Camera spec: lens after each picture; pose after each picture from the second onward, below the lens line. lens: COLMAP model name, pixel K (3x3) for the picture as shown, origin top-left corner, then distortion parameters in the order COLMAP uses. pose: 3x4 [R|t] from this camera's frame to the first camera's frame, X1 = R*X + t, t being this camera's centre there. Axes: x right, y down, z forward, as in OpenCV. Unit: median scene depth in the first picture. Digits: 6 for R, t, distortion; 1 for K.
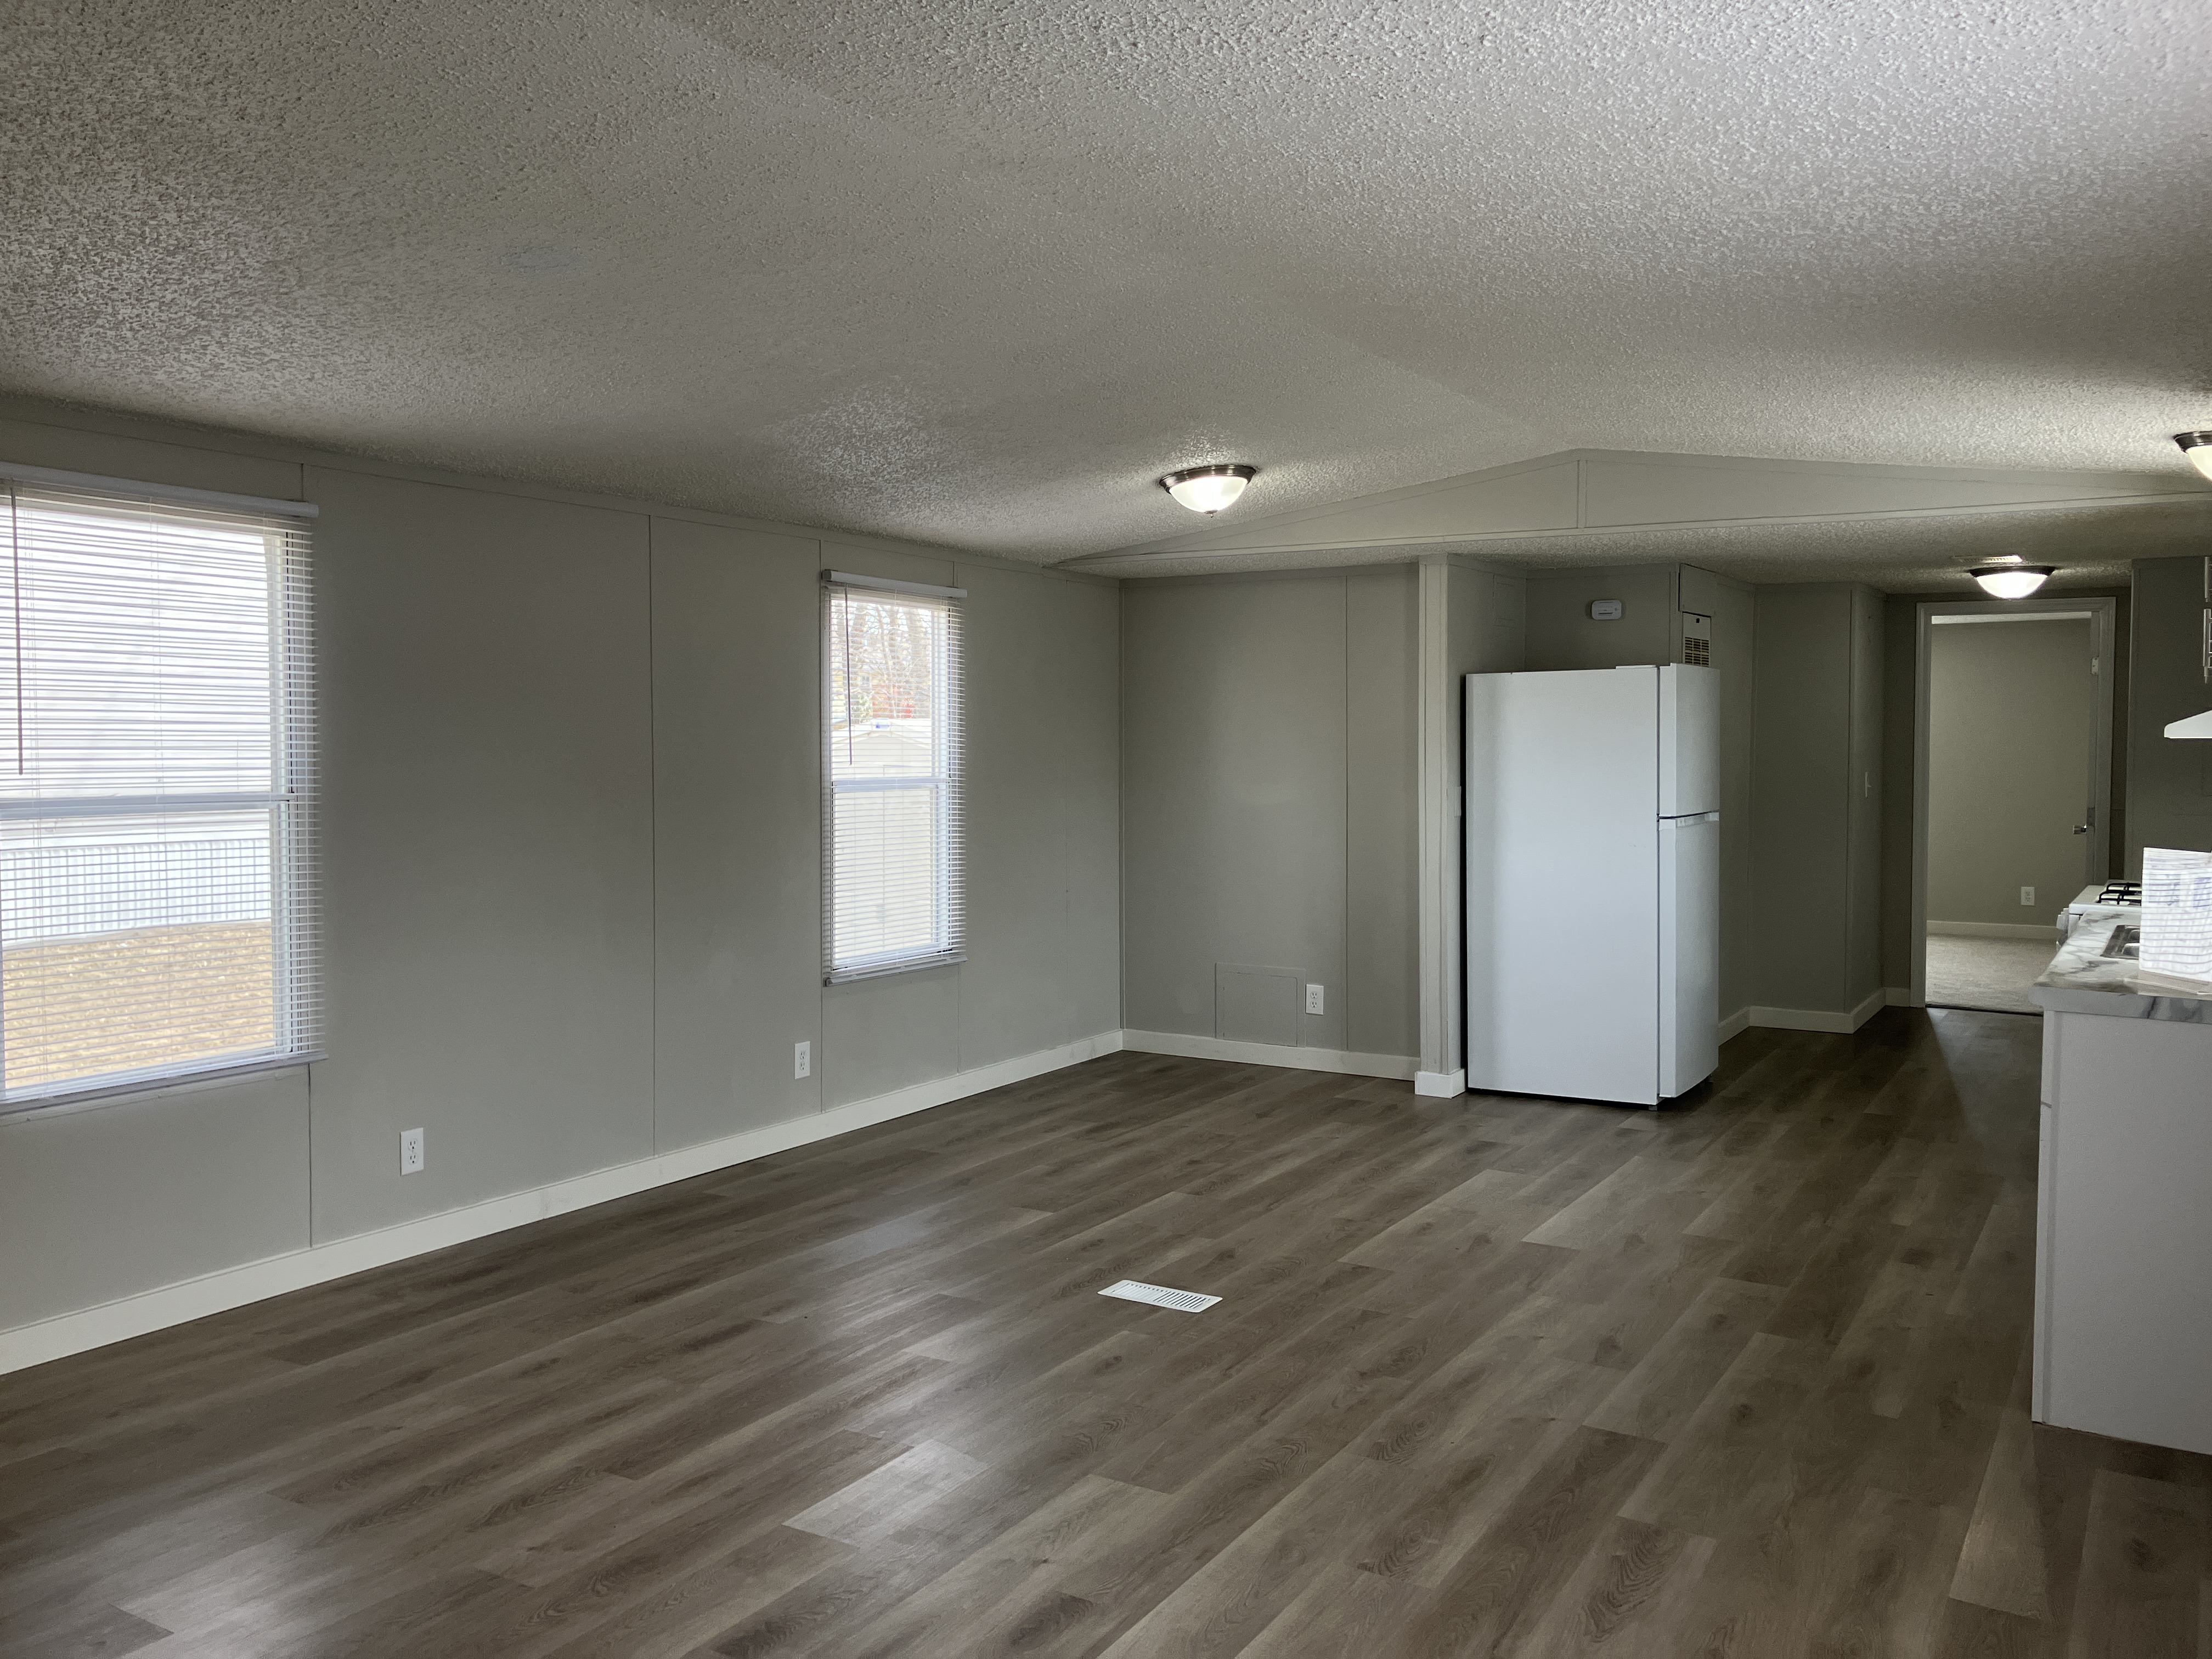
lens RADIAL K [[1811.0, 0, 1092.2], [0, 1811.0, 818.7], [0, 0, 1]] dist [0.052289, -0.056895]
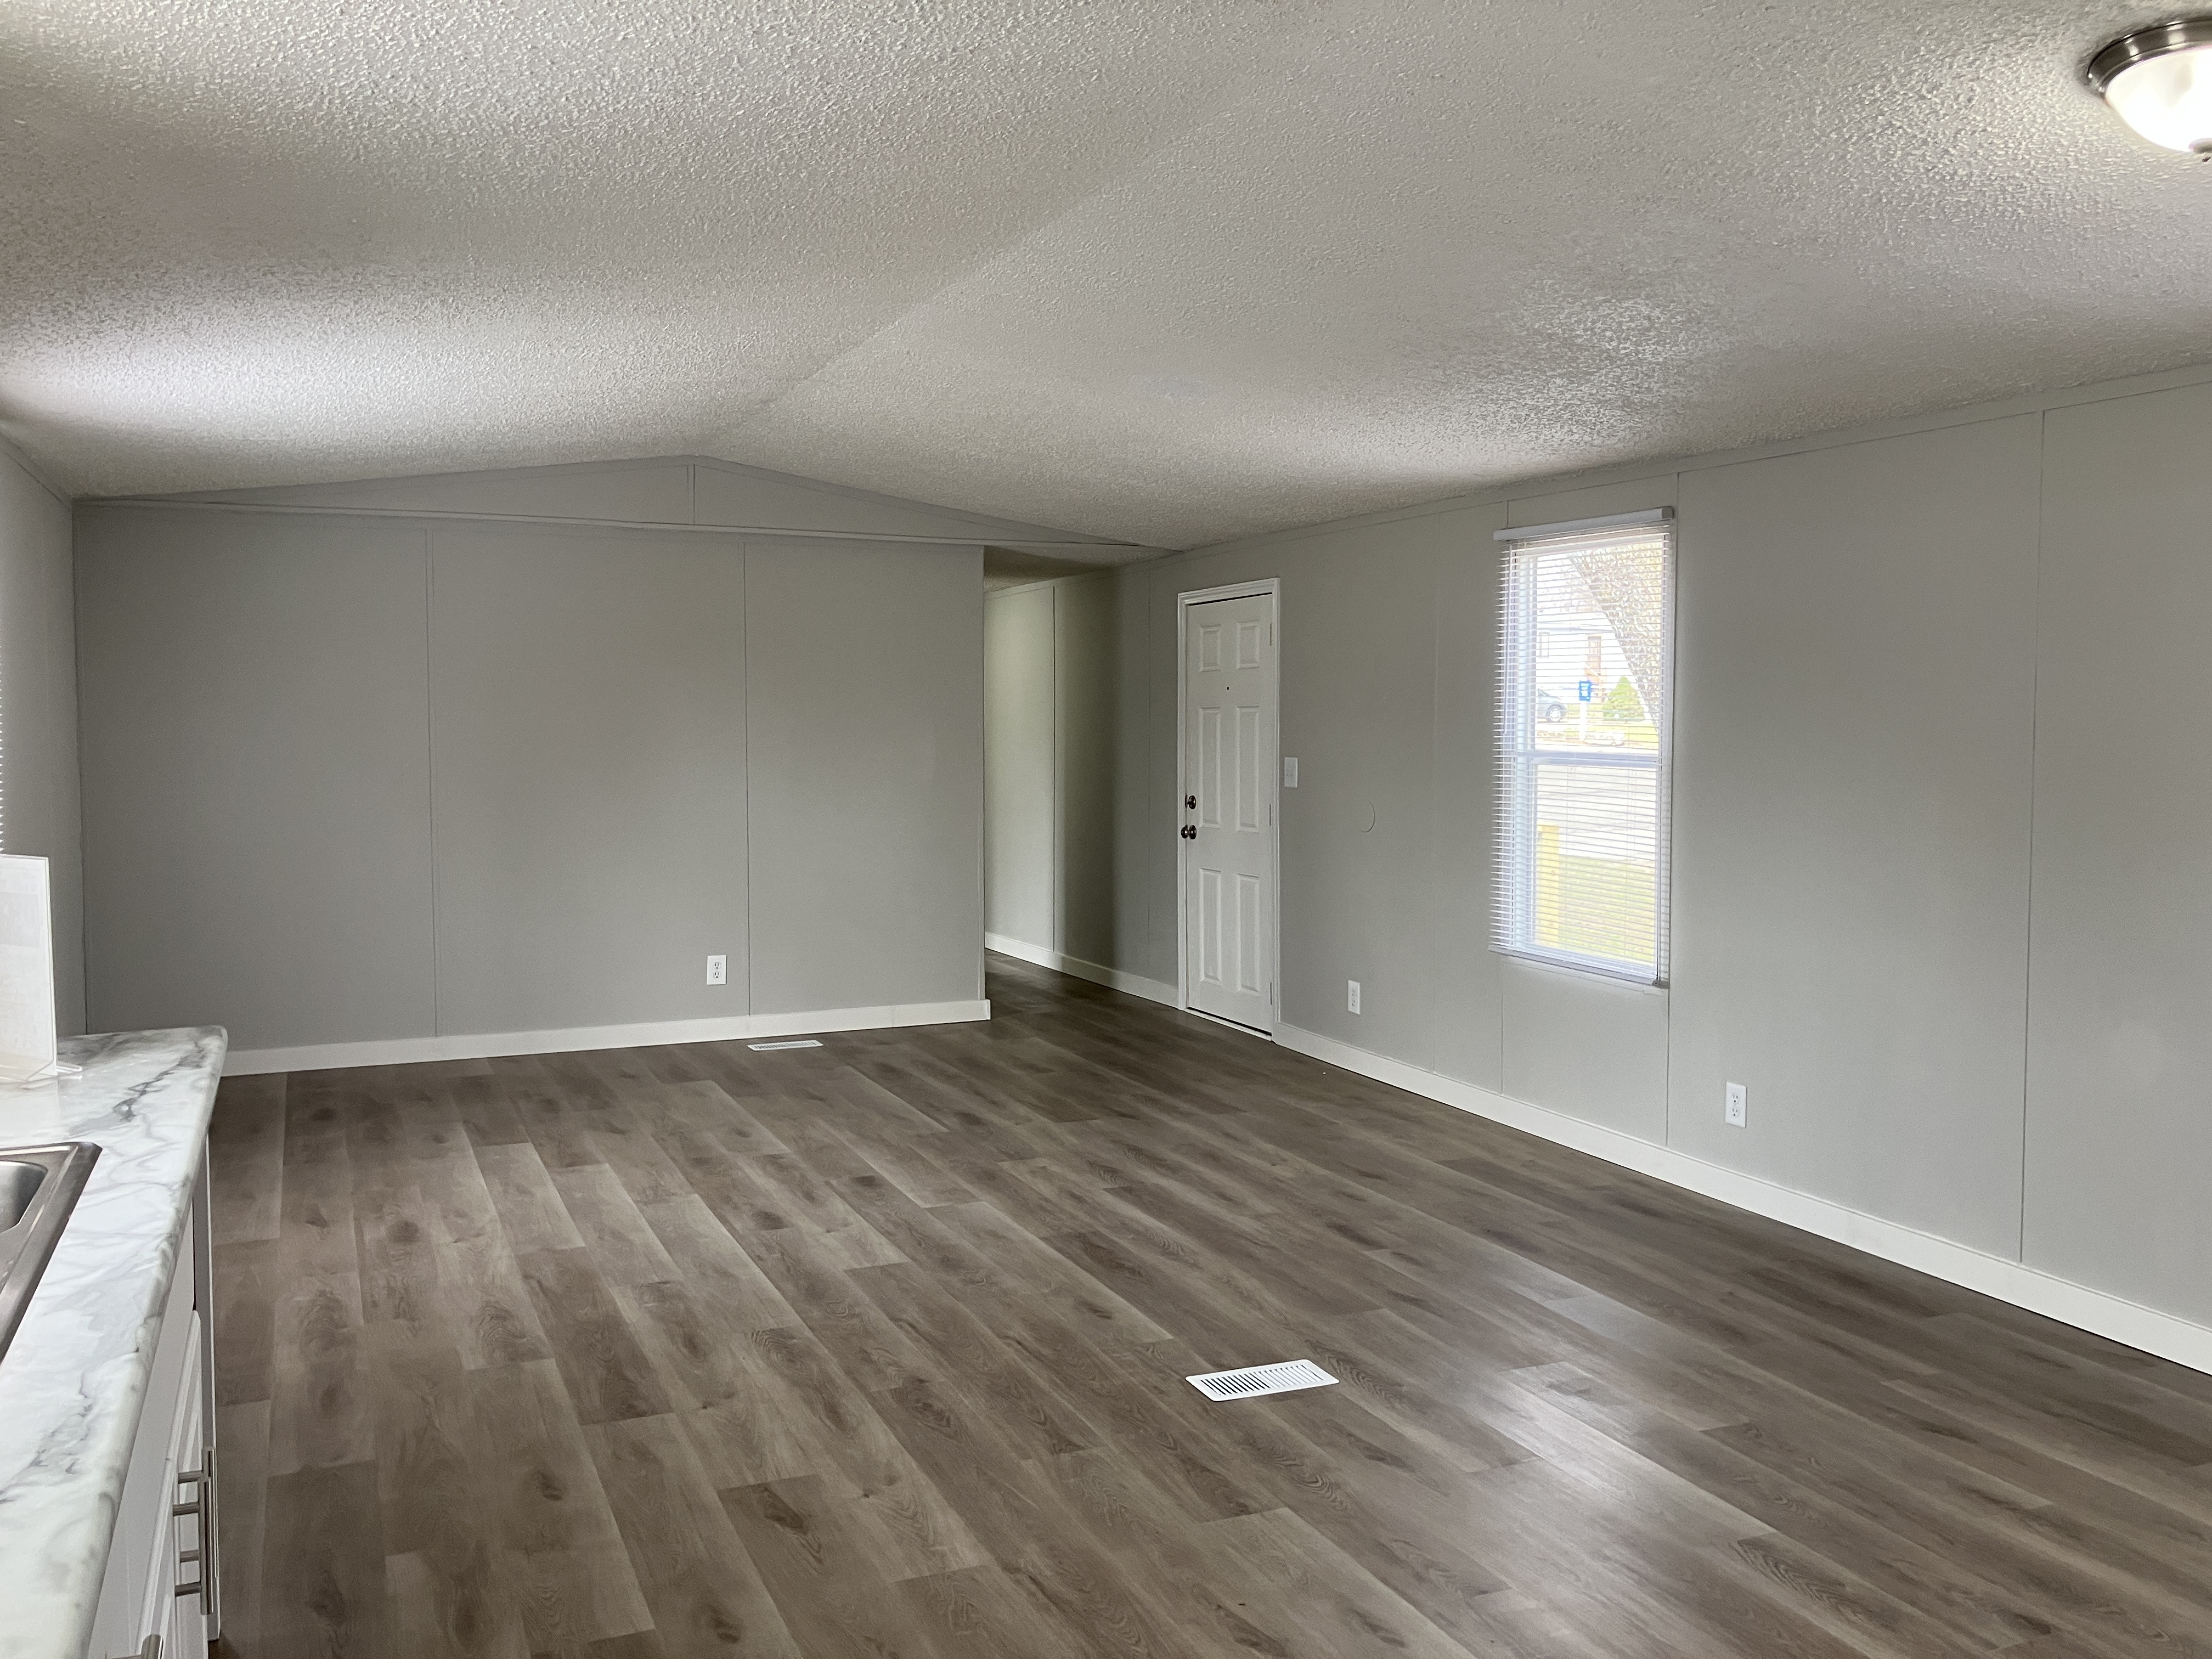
lens RADIAL K [[1811.0, 0, 1092.2], [0, 1811.0, 818.7], [0, 0, 1]] dist [0.052289, -0.056895]
pose [[-0.575922, 0.040154, -0.816518, 0.799524], [-0.046467, 0.995570, 0.081734, -0.057224], [0.816183, 0.085014, -0.571505, 1.492767]]
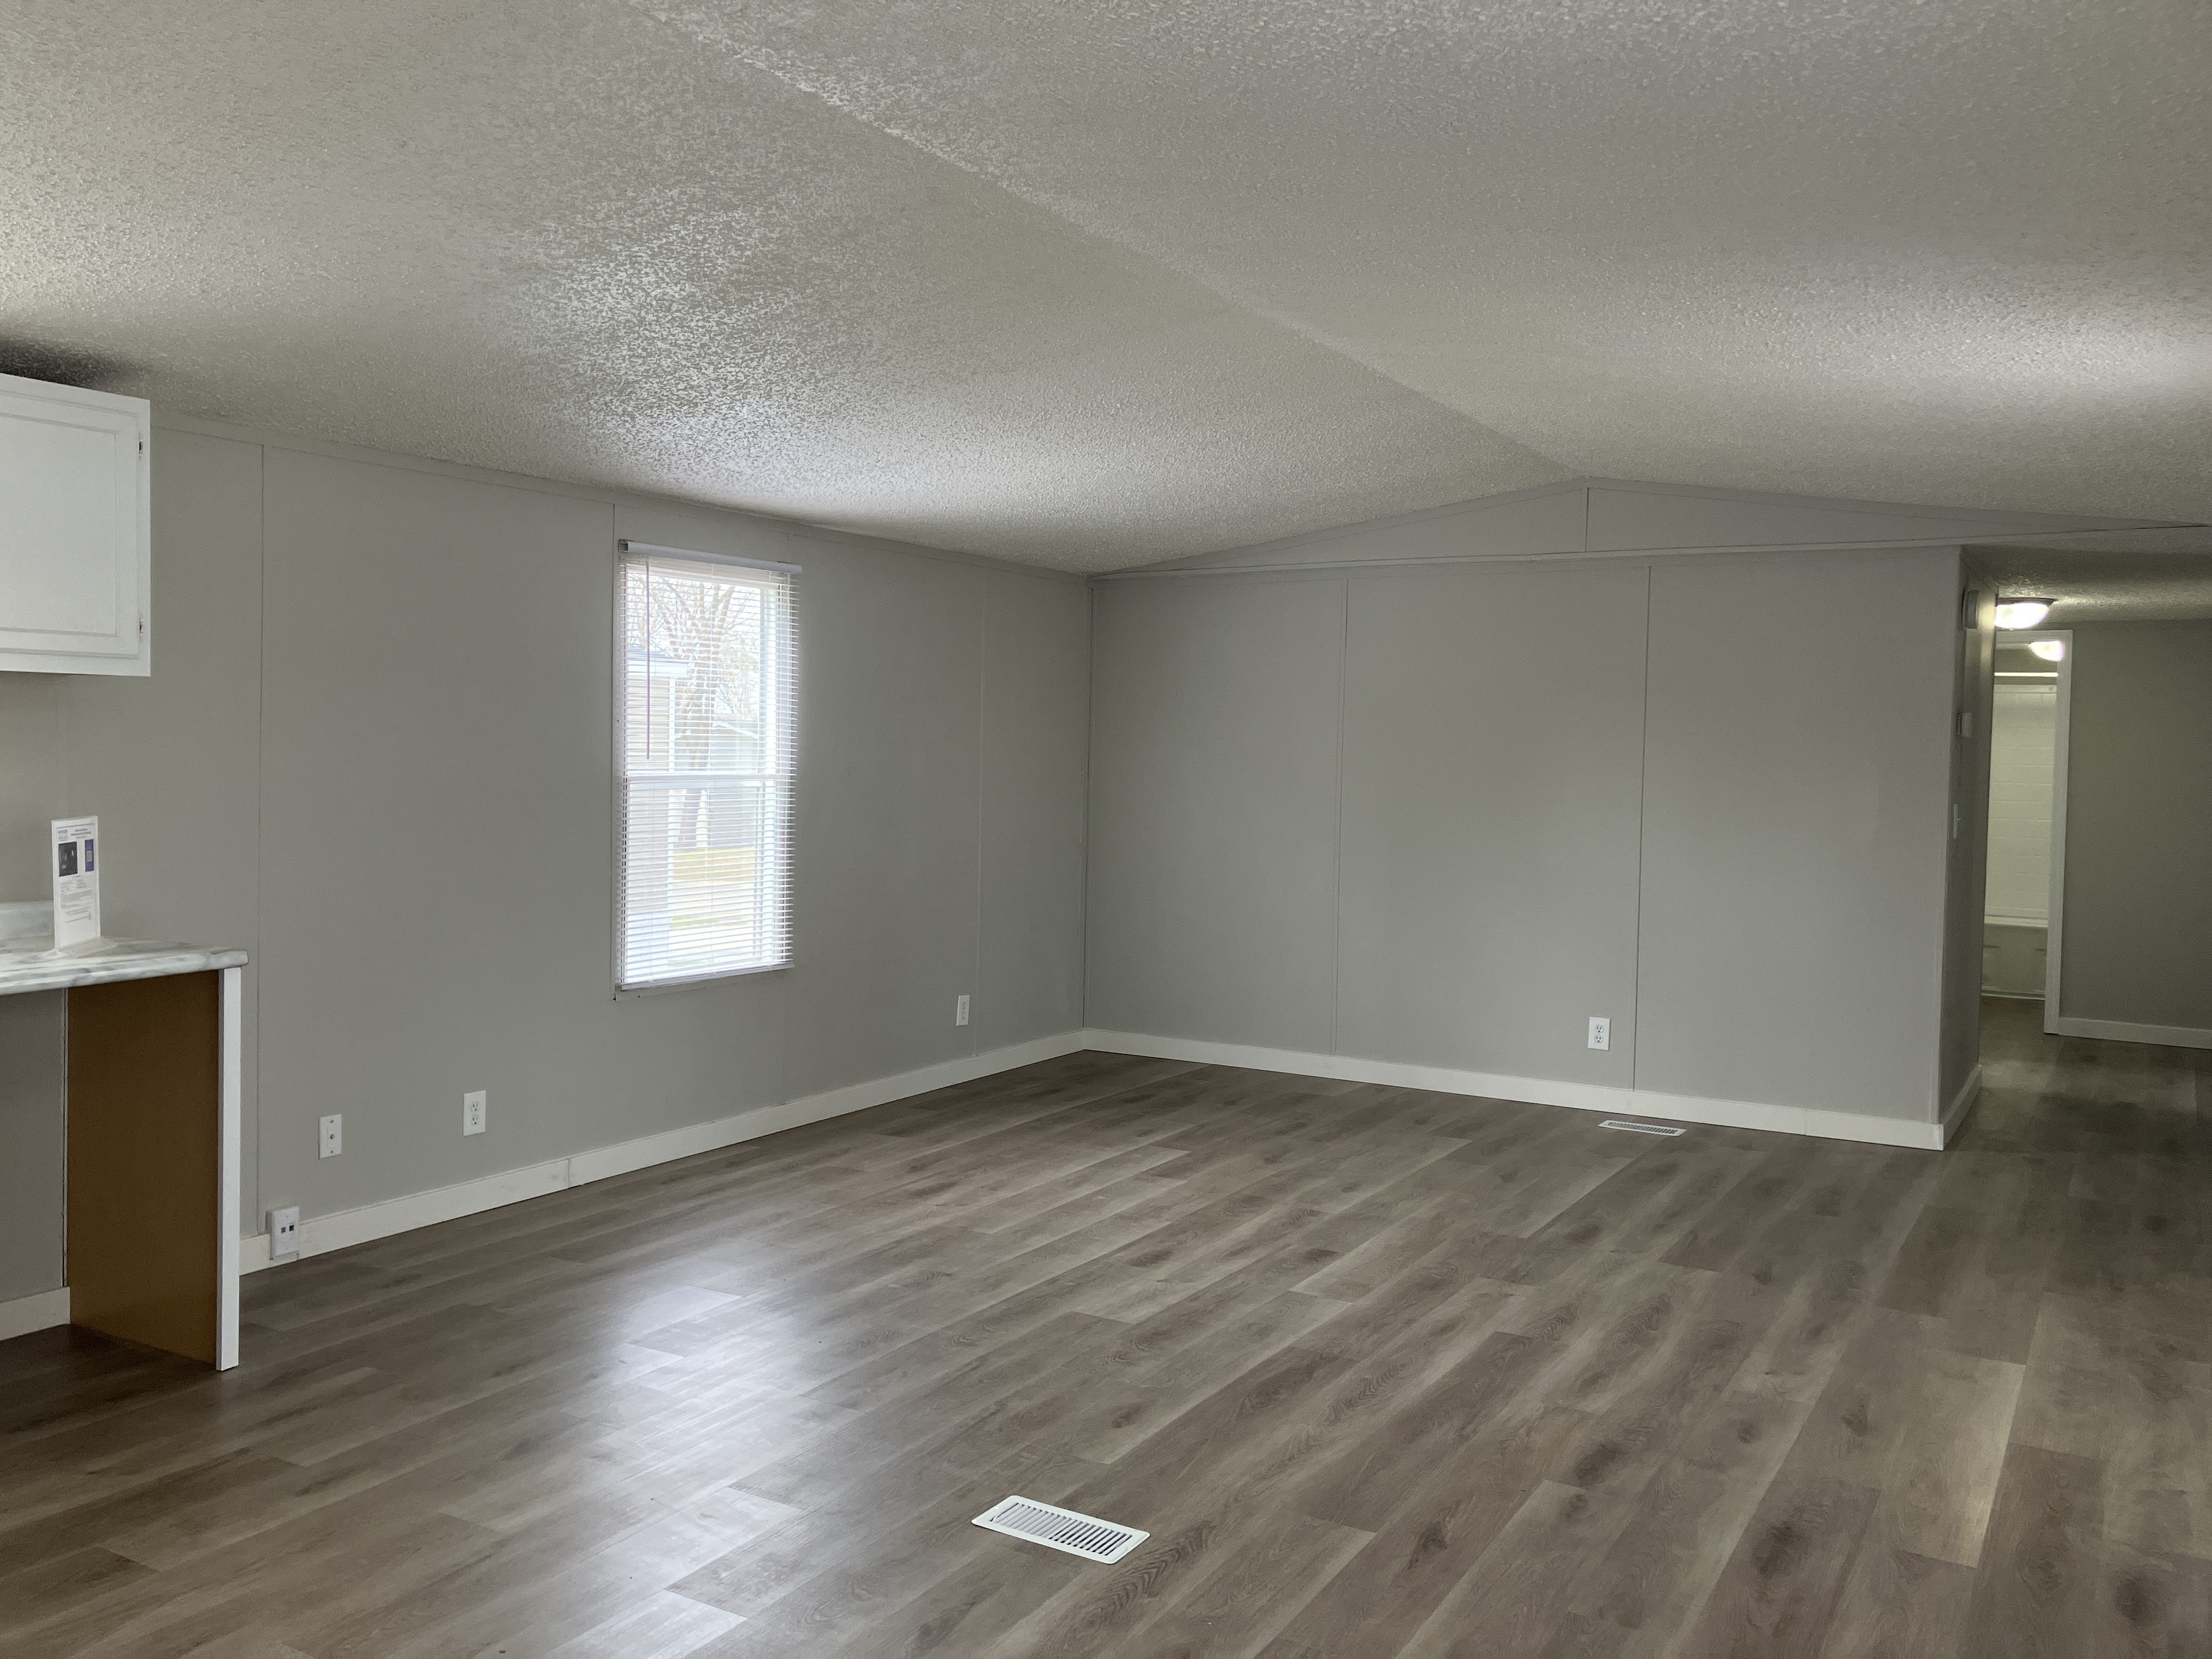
lens RADIAL K [[1811.0, 0, 1092.2], [0, 1811.0, 818.7], [0, 0, 1]] dist [0.052289, -0.056895]
pose [[-0.999615, -0.023675, -0.014447, 0.044517], [-0.024889, 0.995577, 0.090589, -0.077651], [0.012238, 0.090913, -0.995784, 1.801064]]
